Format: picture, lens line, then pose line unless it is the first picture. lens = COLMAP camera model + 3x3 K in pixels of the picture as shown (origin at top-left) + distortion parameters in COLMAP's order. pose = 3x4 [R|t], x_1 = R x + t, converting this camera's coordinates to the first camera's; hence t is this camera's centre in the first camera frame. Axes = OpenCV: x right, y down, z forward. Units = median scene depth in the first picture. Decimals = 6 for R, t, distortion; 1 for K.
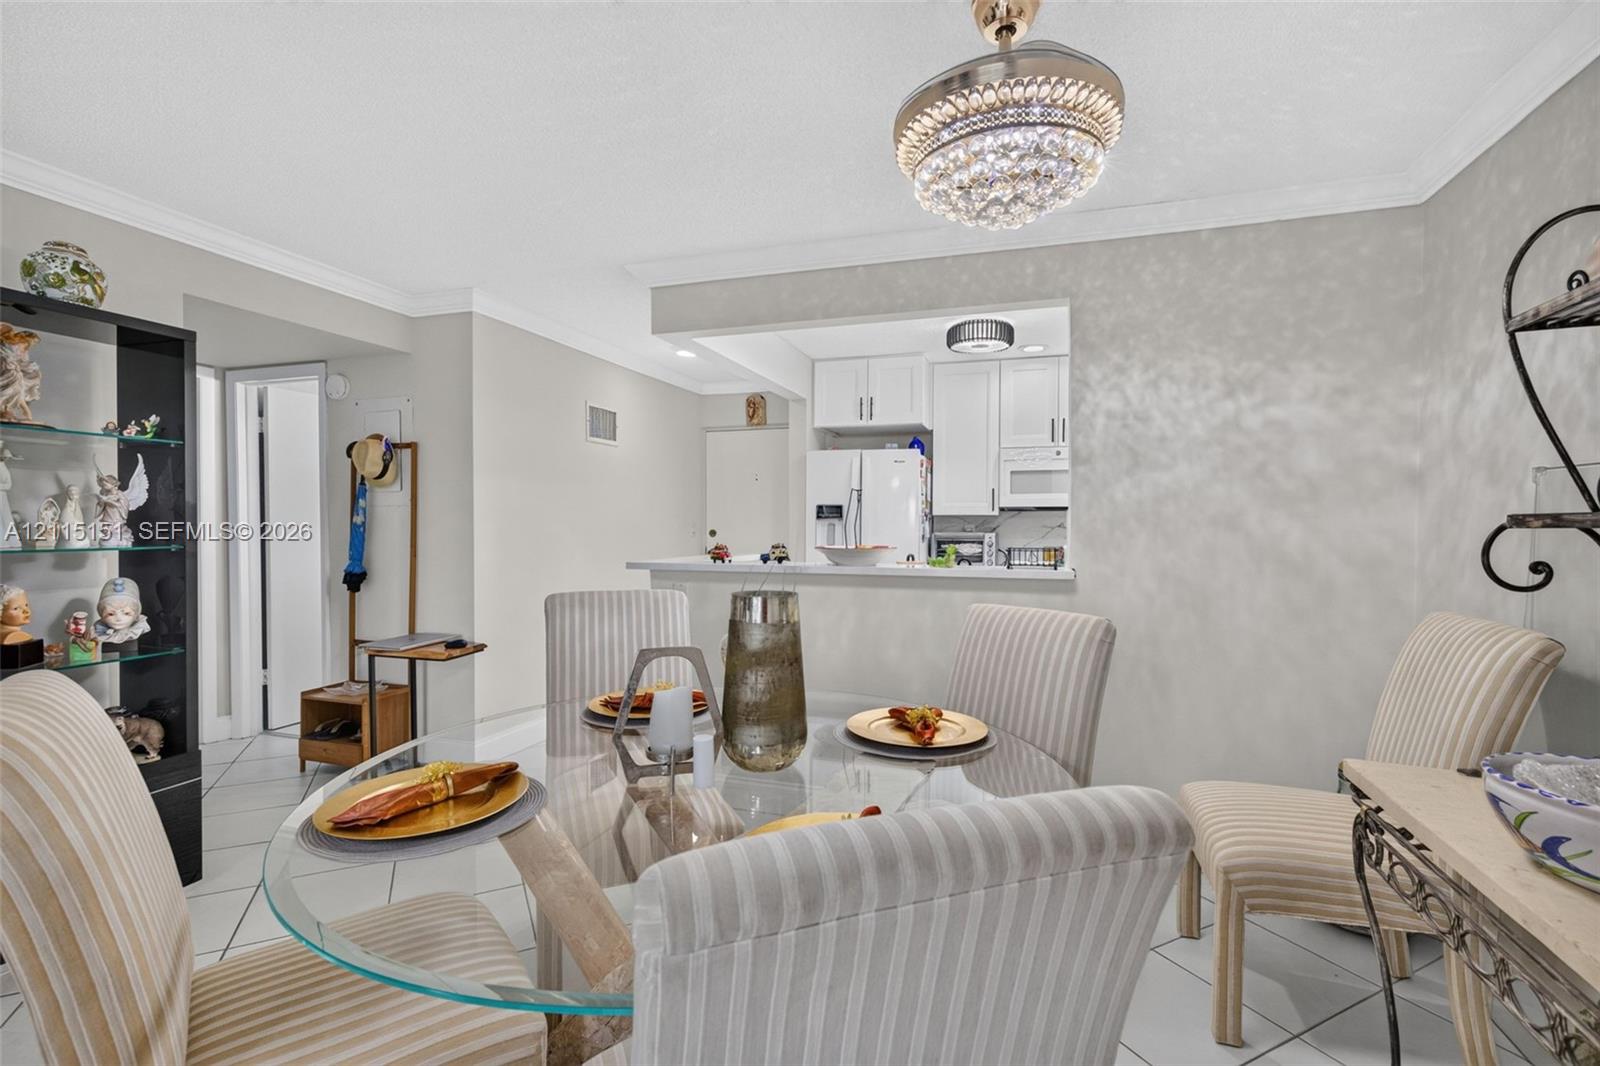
lens RADIAL K [[720.5, 0, 811.4], [0, 720.5, 536.8], [0, 0, 1]] dist [0.002608, 0.000468]
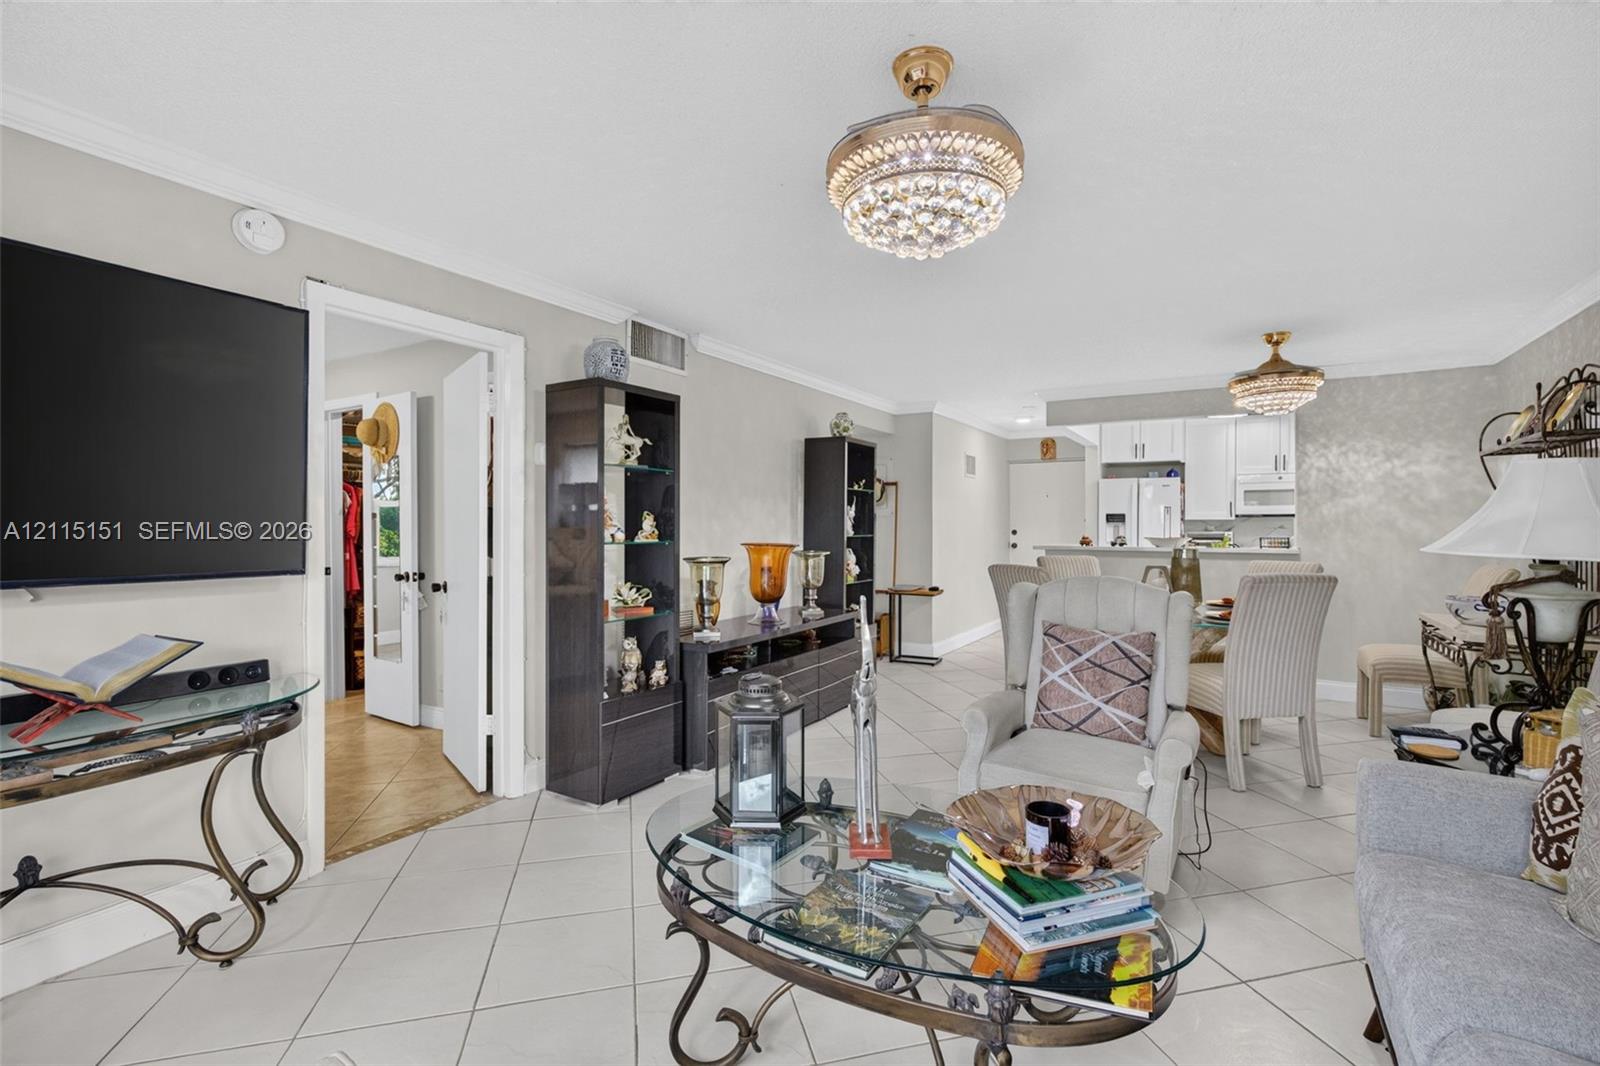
lens RADIAL K [[725.3, 0, 807.3], [0, 725.3, 529.5], [0, 0, 1]] dist [-0.001781, 0.000011]
pose [[0.975432, 0.000560, -0.220299, -0.513867], [-0.003794, 0.999891, -0.014261, 0.026822], [0.220267, 0.014747, 0.975328, -1.236281]]
